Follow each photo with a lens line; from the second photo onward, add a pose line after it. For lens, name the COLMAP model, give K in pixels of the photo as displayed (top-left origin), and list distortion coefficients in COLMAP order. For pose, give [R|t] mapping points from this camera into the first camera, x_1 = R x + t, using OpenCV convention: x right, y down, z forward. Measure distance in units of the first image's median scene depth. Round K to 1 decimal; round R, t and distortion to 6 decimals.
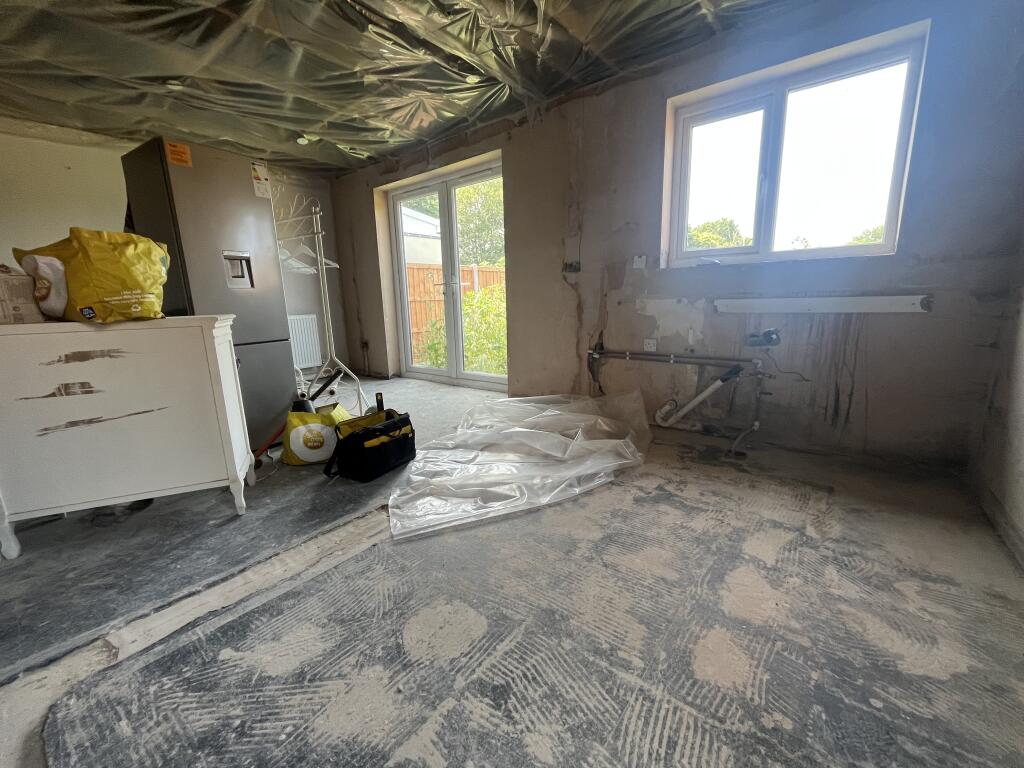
lens RADIAL K [[417.0, 0, 509.0], [0, 417.0, 386.1], [0, 0, 1]] dist [-0.002987, -0.000402]
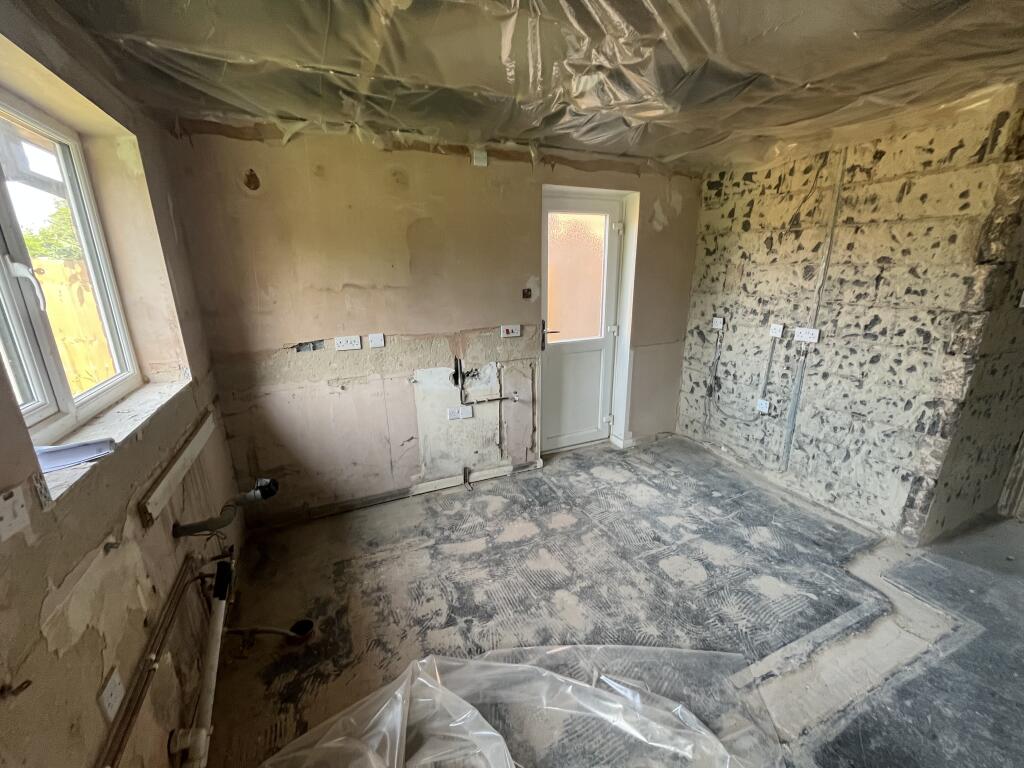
lens RADIAL K [[417.0, 0, 510.2], [0, 417.0, 387.3], [0, 0, 1]] dist [-0.002987, -0.000402]
pose [[-0.890728, -0.087450, 0.446045, -0.139450], [0.130458, 0.890845, 0.435174, -0.649257], [-0.435412, 0.445812, -0.782092, 1.498926]]
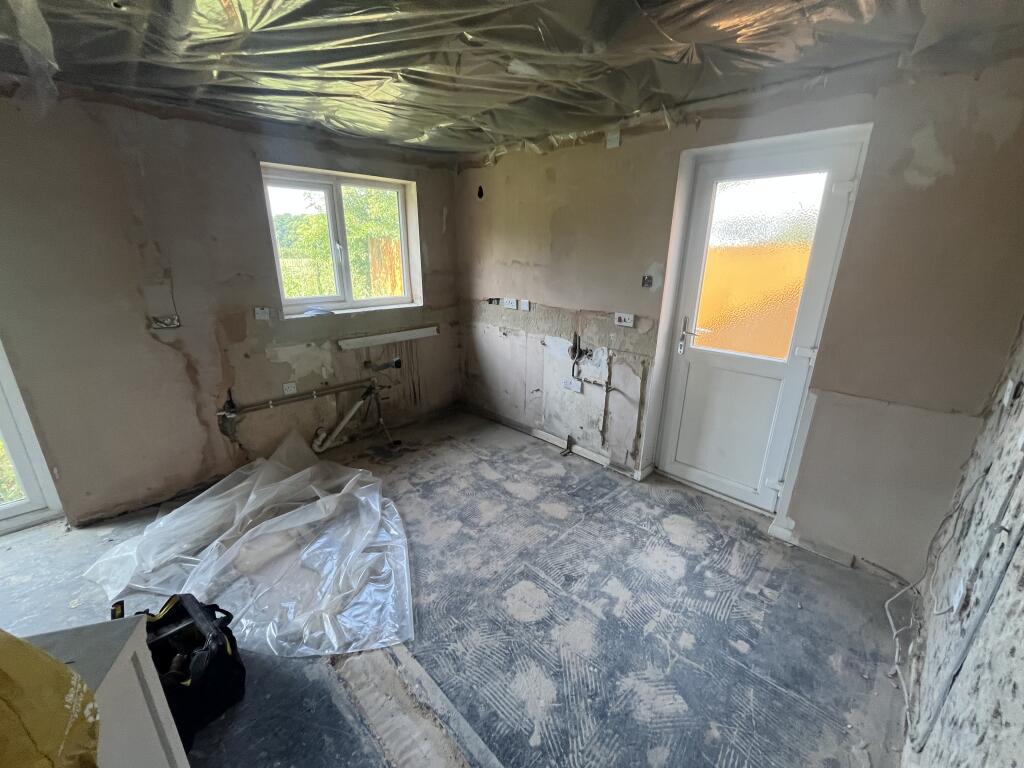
lens RADIAL K [[417.0, 0, 509.1], [0, 417.0, 386.9], [0, 0, 1]] dist [-0.002987, -0.000402]
pose [[0.110585, -0.285238, 0.952056, -0.914491], [0.194529, 0.945615, 0.260713, -0.402432], [-0.974643, 0.156372, 0.160058, 0.414736]]
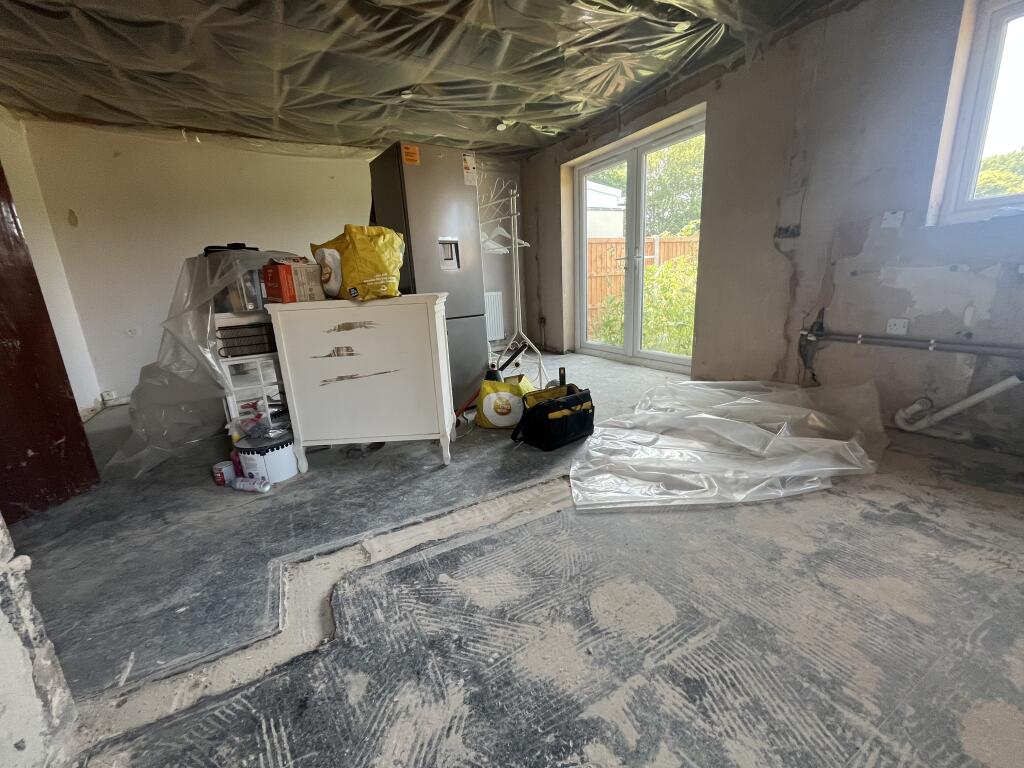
lens RADIAL K [[417.0, 0, 508.8], [0, 417.0, 385.6], [0, 0, 1]] dist [-0.002987, -0.000402]
pose [[0.924614, 0.073272, -0.373791, -0.056151], [-0.052449, 0.996467, 0.065591, 0.000153], [0.377277, -0.041041, 0.925191, -0.012920]]
